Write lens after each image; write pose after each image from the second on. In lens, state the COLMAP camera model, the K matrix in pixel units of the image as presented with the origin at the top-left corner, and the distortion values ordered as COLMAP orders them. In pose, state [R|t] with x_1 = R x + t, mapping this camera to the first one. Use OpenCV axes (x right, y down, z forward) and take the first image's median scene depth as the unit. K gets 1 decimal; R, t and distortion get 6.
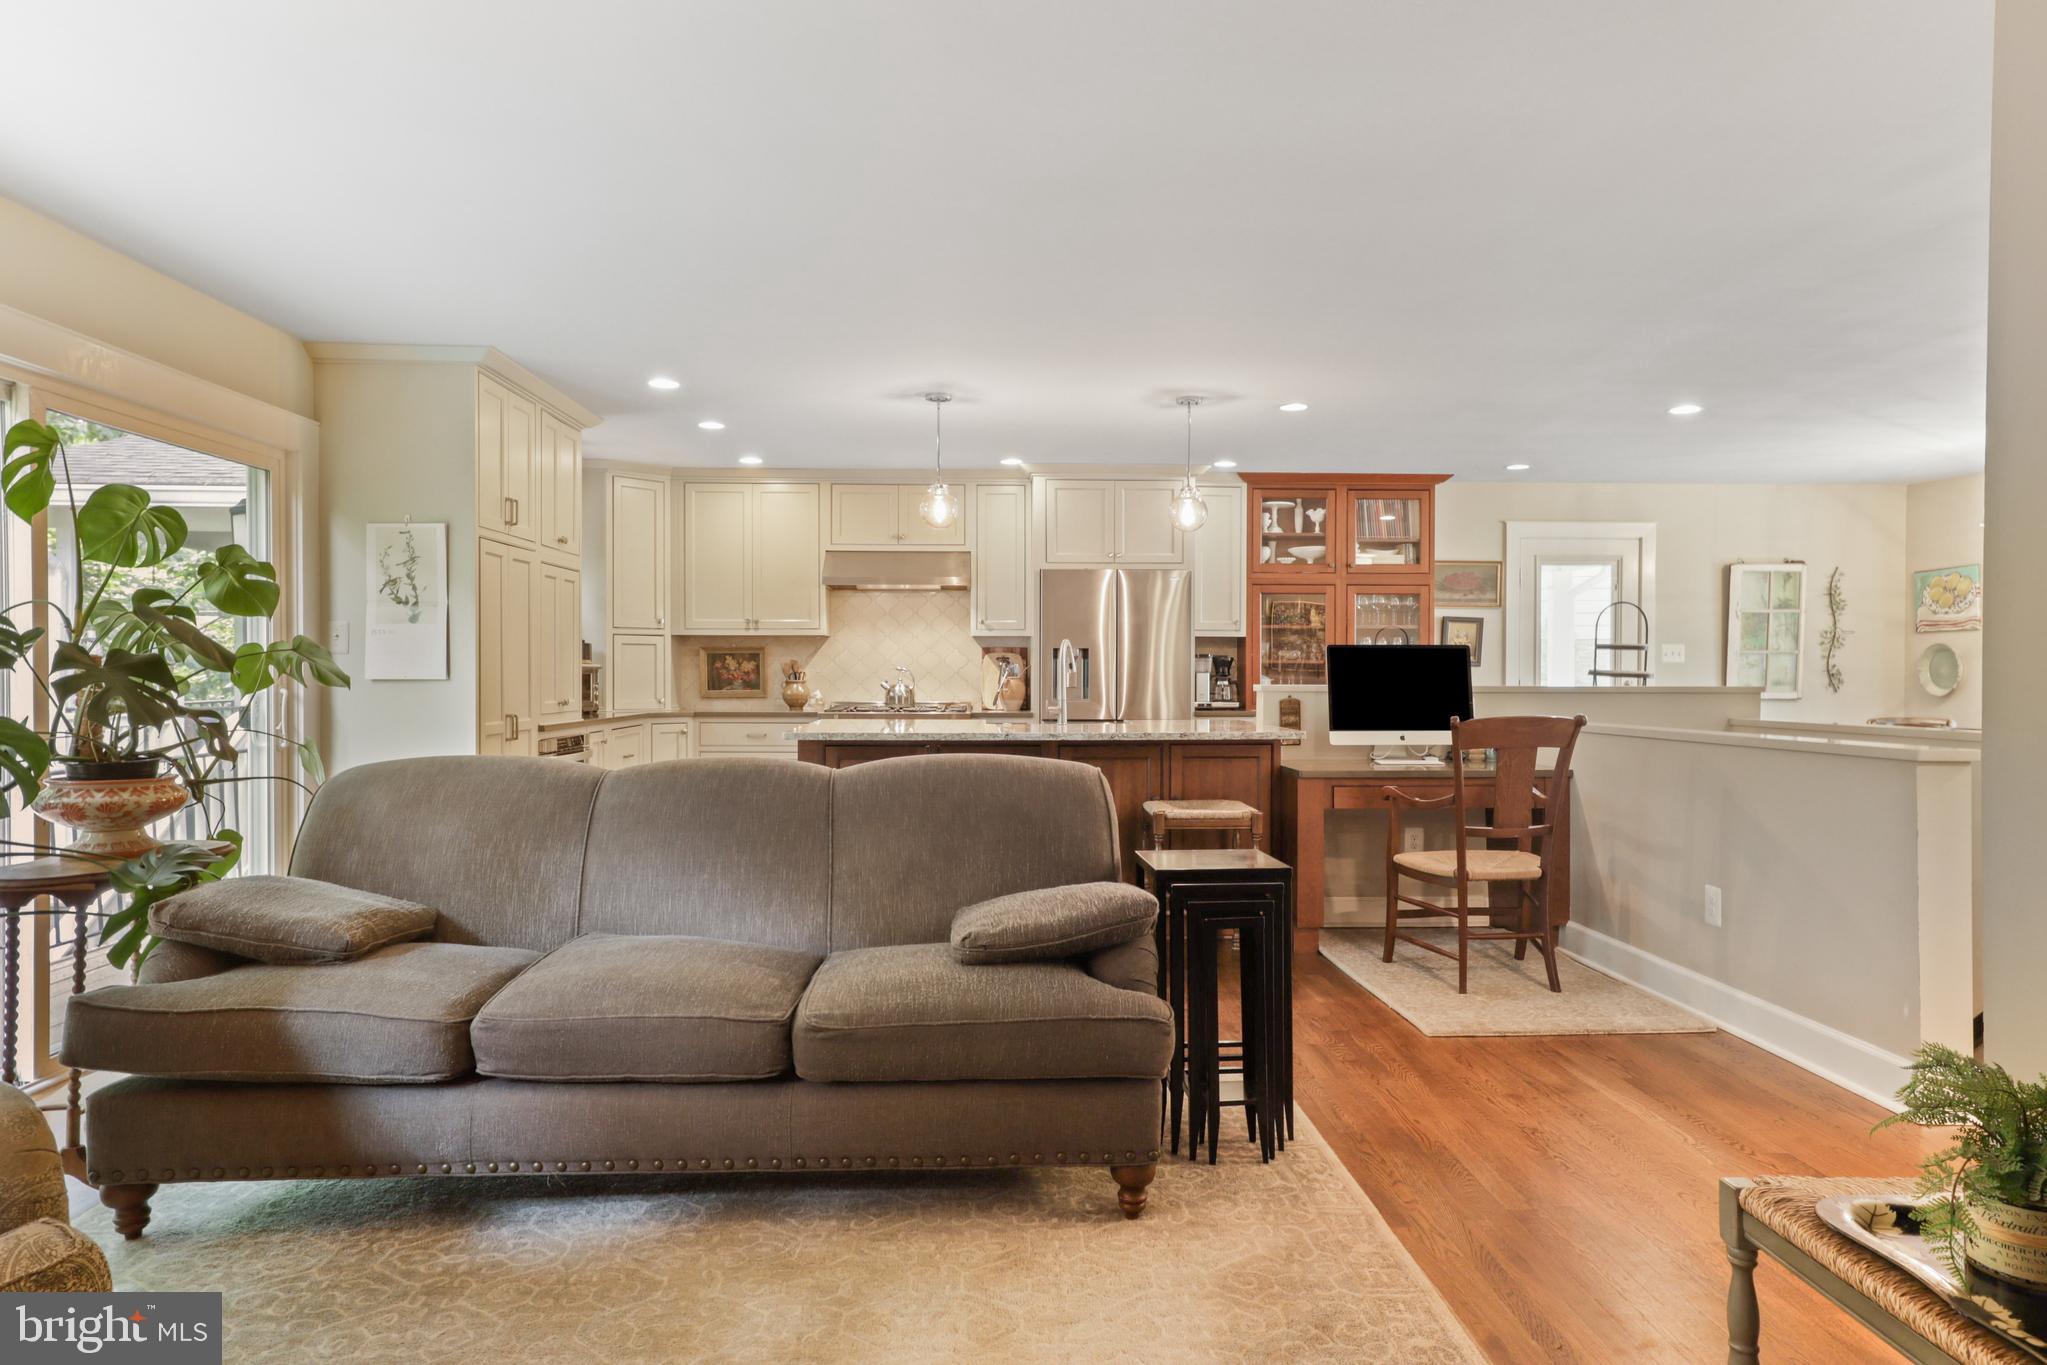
lens RADIAL K [[1247.0, 0, 1023.5], [0, 1247.0, 682.5], [0, 0, 1]] dist [-0.000852, 0.036206]
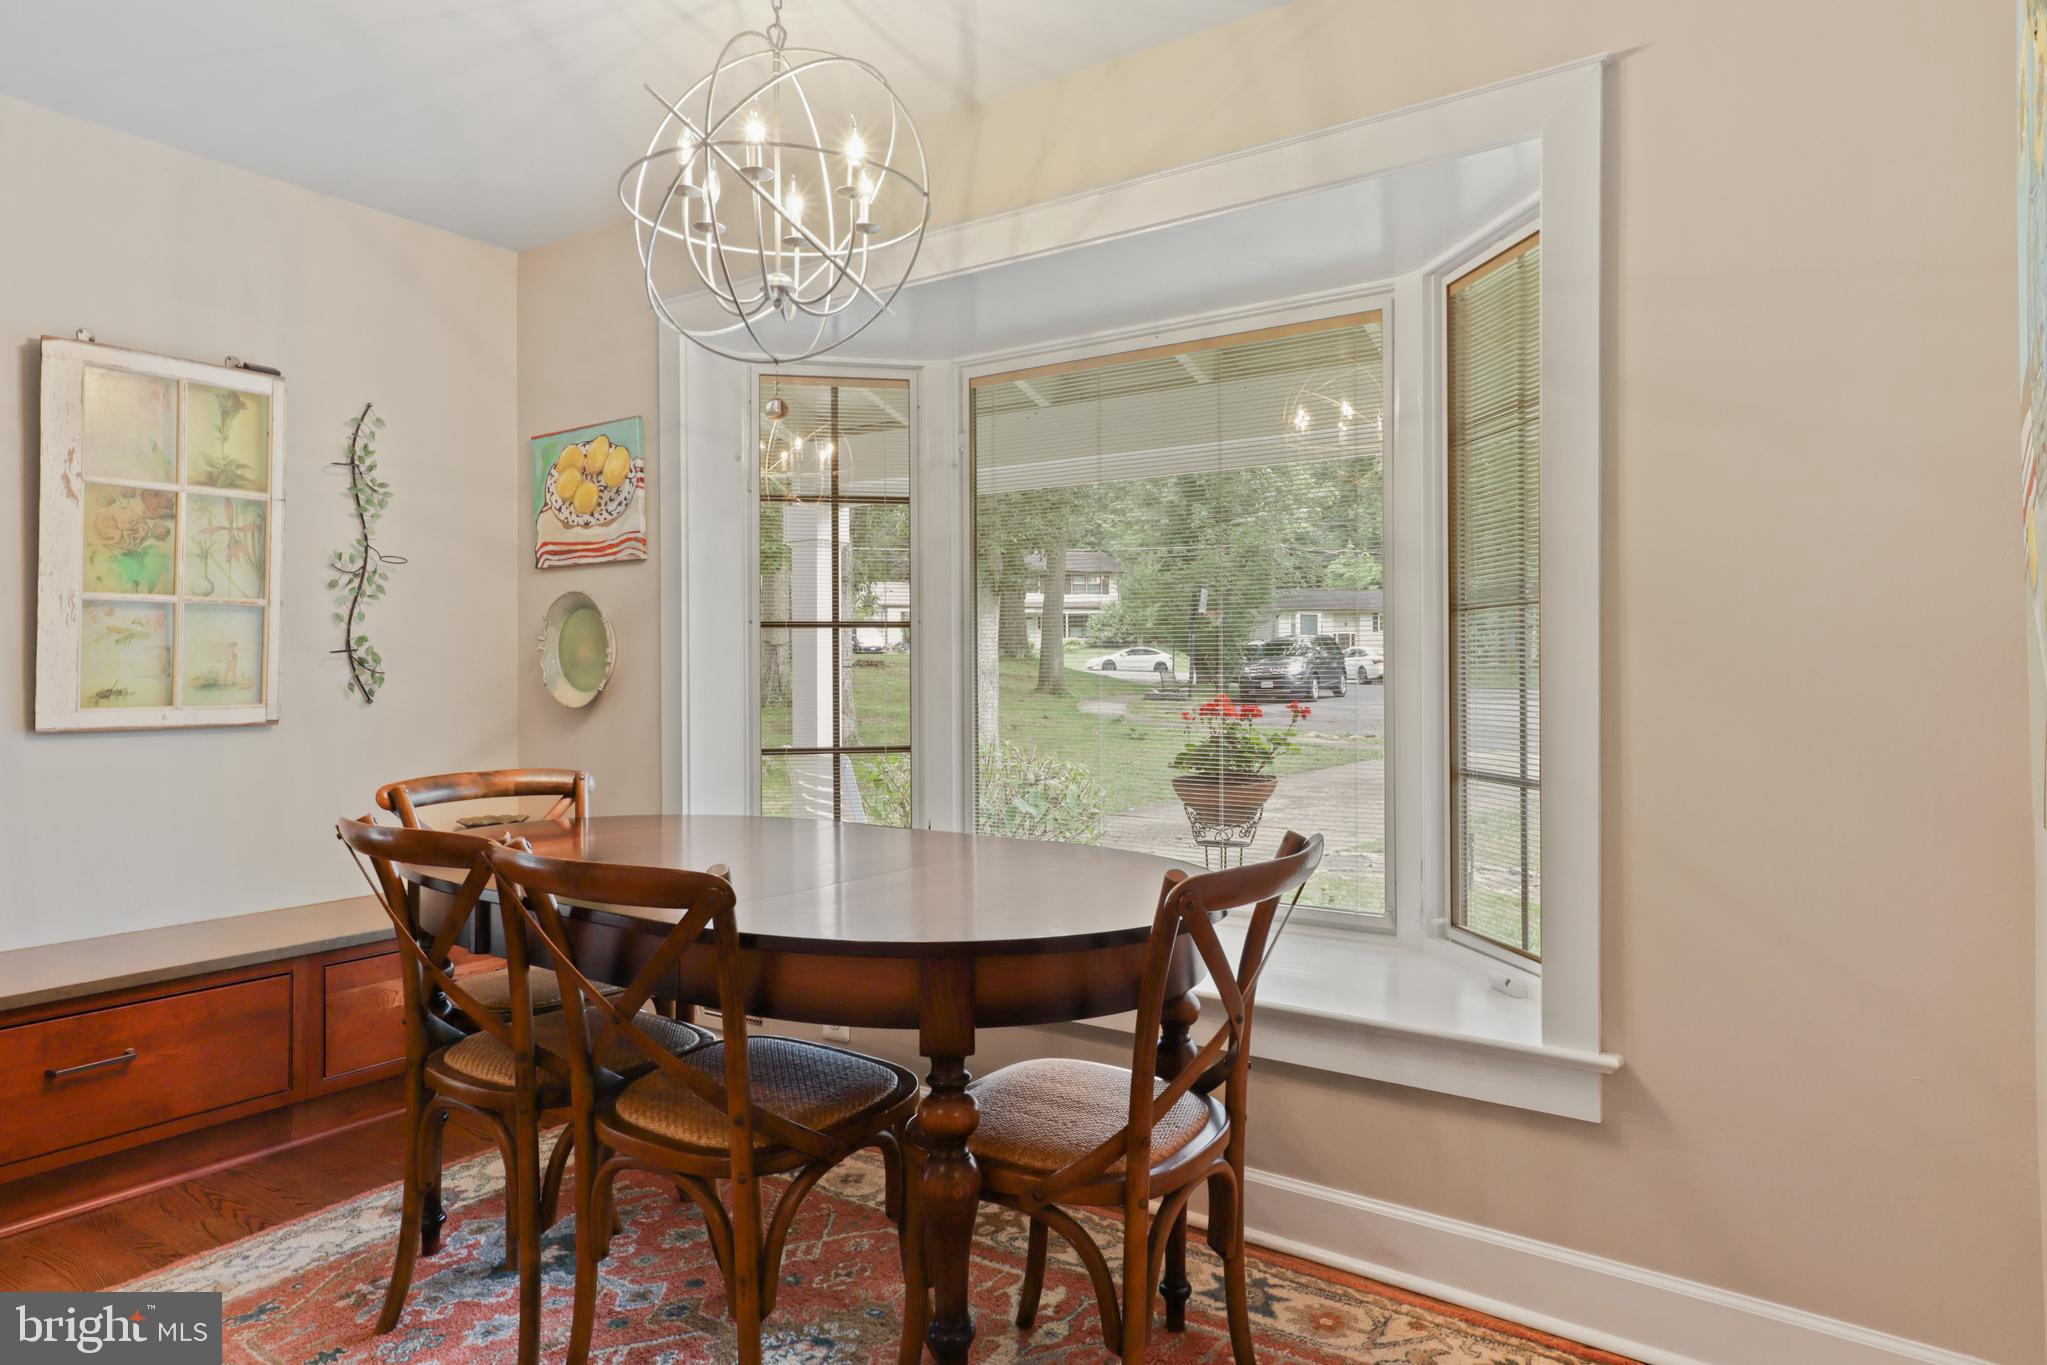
lens RADIAL K [[1252.2, 0, 1020.4], [0, 1252.2, 661.4], [0, 0, 1]] dist [-0.005077, 0.037331]
pose [[0.607833, 0.000260, 0.794065, 0.472822], [0.008836, 0.999936, -0.007092, -0.001316], [-0.794015, 0.011327, 0.607792, 0.606180]]
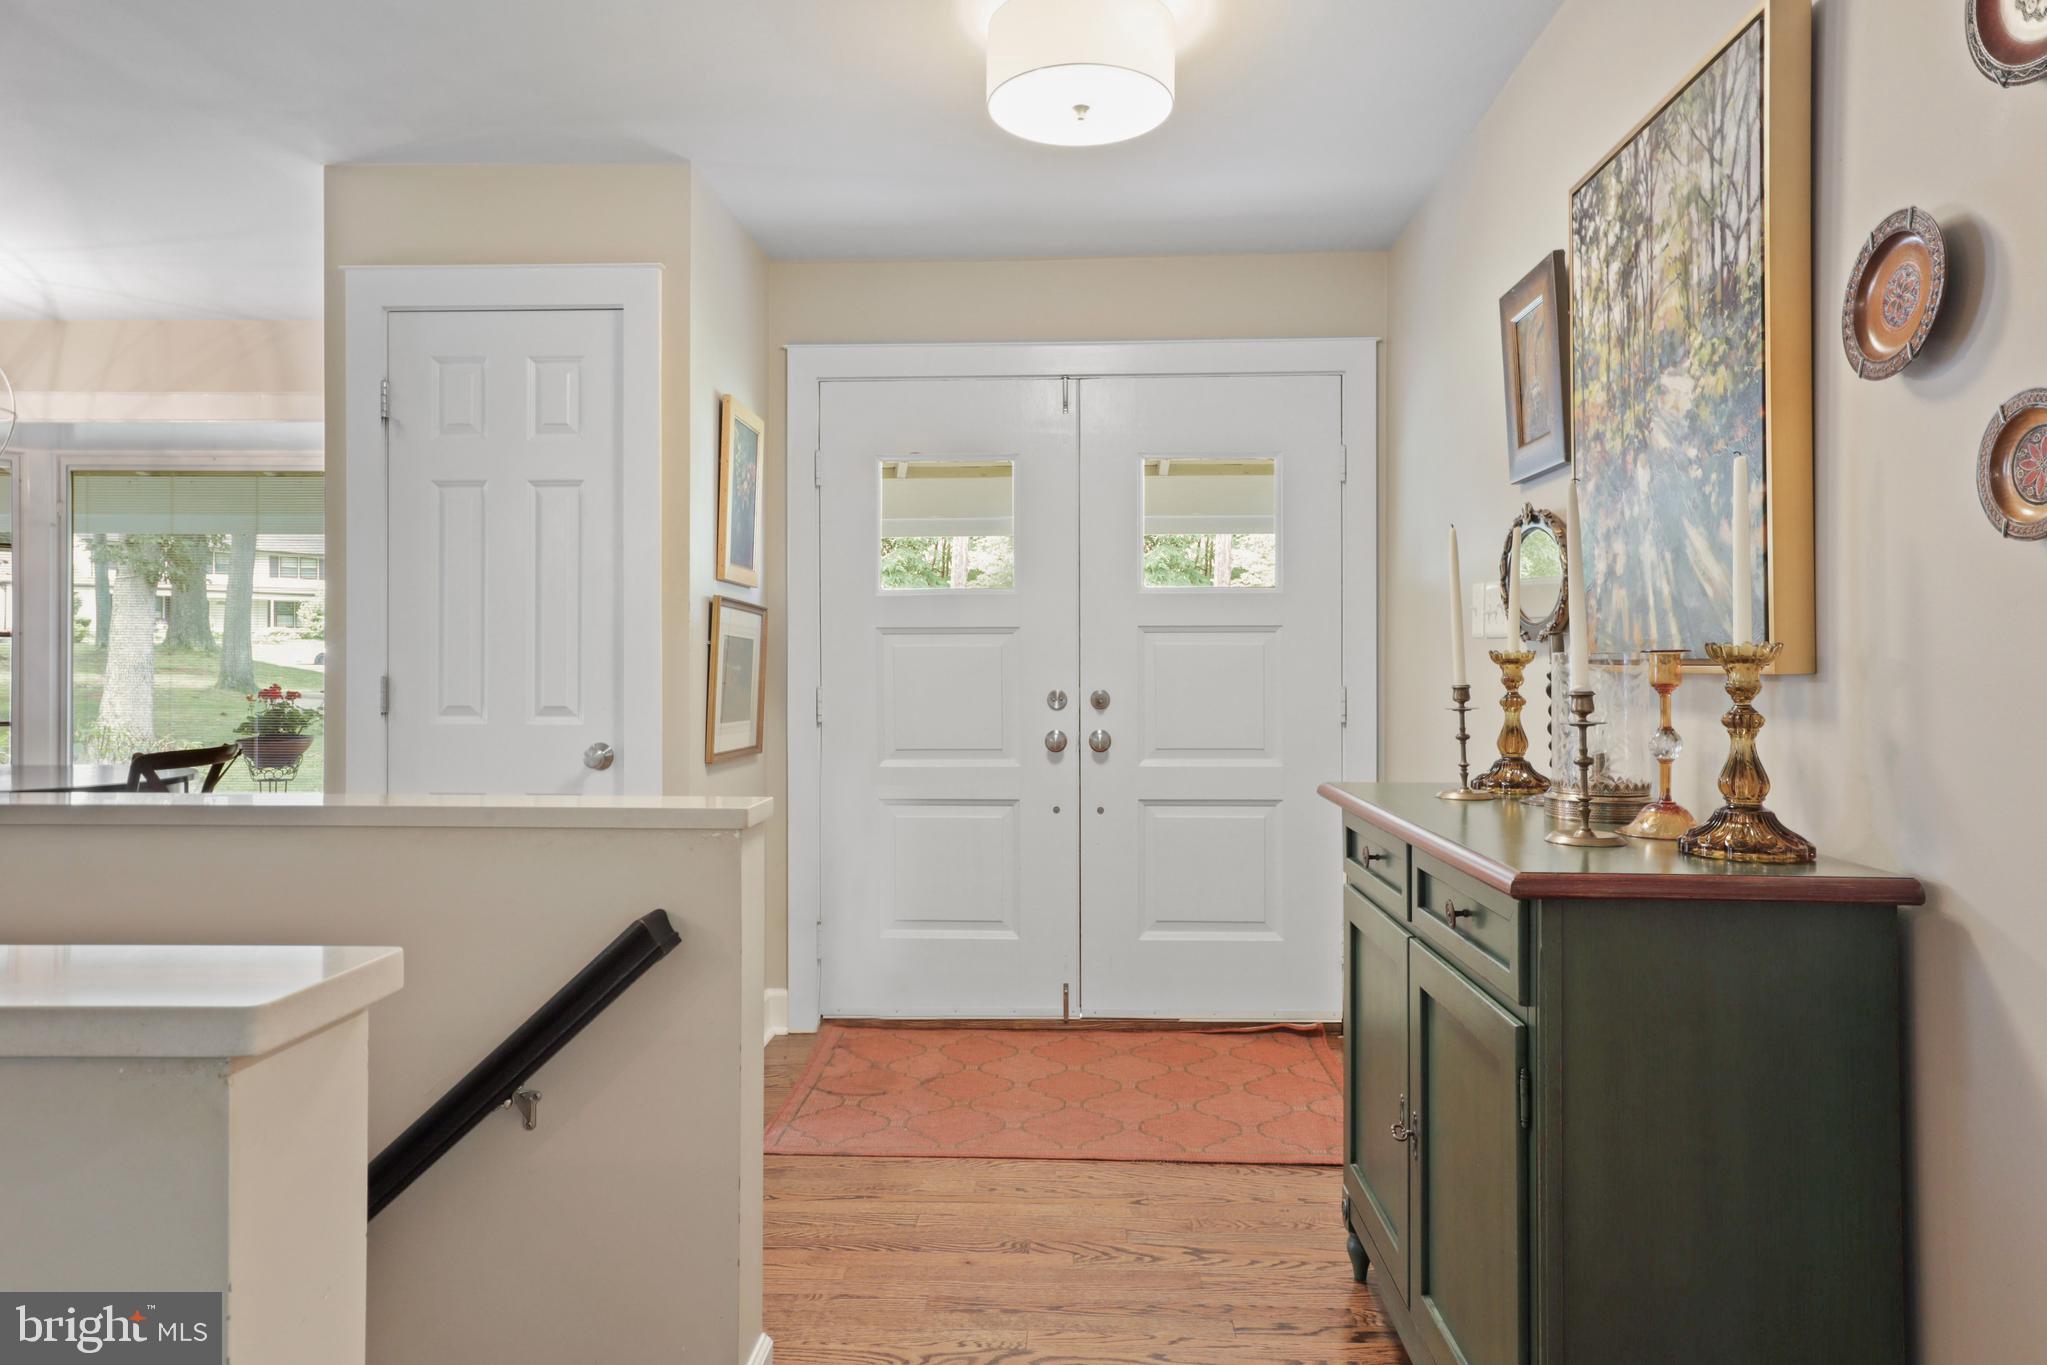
lens RADIAL K [[1259.1, 0, 1026.6], [0, 1259.1, 660.0], [0, 0, 1]] dist [0.017475, 0.001437]
pose [[0.083733, 0.000396, 0.996488, 0.199875], [0.003314, 0.999994, -0.000676, -0.003592], [-0.996483, 0.003359, 0.083732, 0.338451]]
